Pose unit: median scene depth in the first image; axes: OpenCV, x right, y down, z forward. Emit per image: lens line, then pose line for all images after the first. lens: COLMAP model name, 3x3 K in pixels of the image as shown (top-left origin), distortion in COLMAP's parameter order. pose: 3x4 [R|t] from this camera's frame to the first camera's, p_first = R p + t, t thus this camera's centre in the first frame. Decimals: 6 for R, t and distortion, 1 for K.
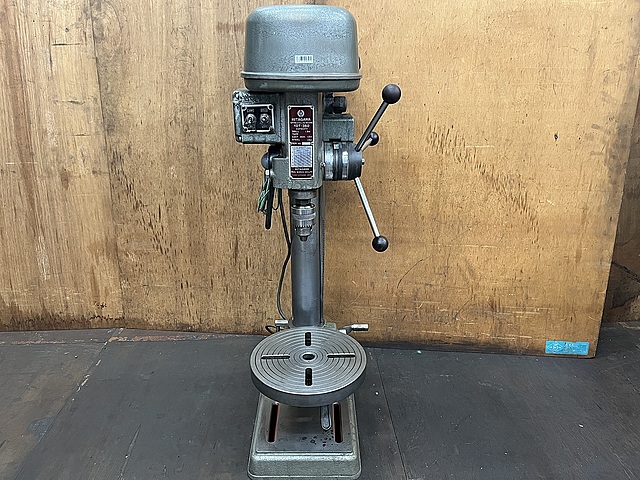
lens RADIAL K [[477.9, 0, 311.6], [0, 477.9, 239.1], [0, 0, 1]] dist [0.057521, -0.085706]
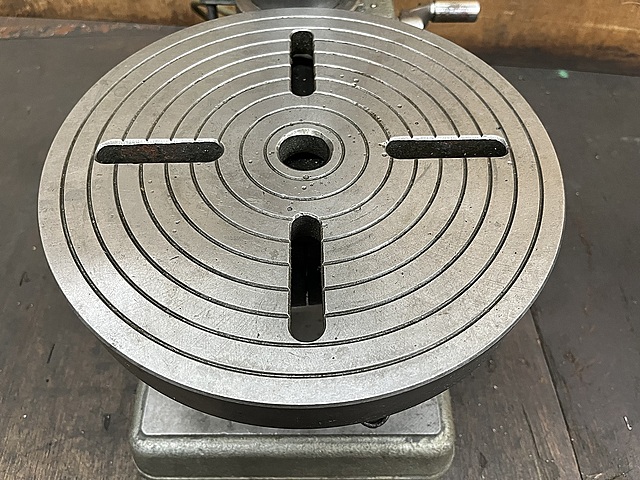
lens RADIAL K [[477.9, 0, 311.6], [0, 477.9, 239.1], [0, 0, 1]] dist [0.057521, -0.085706]
pose [[0.999798, 0.002573, 0.019957, -0.006204], [-0.013861, 0.807024, 0.590356, 0.115389], [-0.014587, -0.590513, 0.806896, 0.636316]]
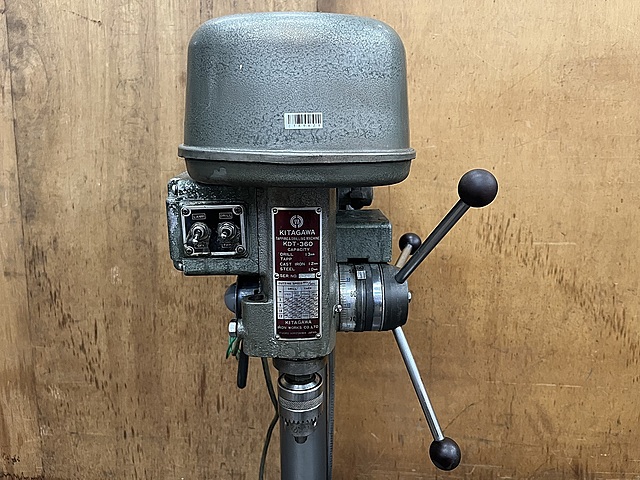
lens RADIAL K [[477.9, 0, 311.6], [0, 477.9, 239.1], [0, 0, 1]] dist [0.057521, -0.085706]
pose [[0.999962, 0.000642, 0.008645, -0.006946], [0.000400, 0.992773, -0.120006, -0.114970], [-0.008660, 0.120005, 0.992736, 0.310570]]
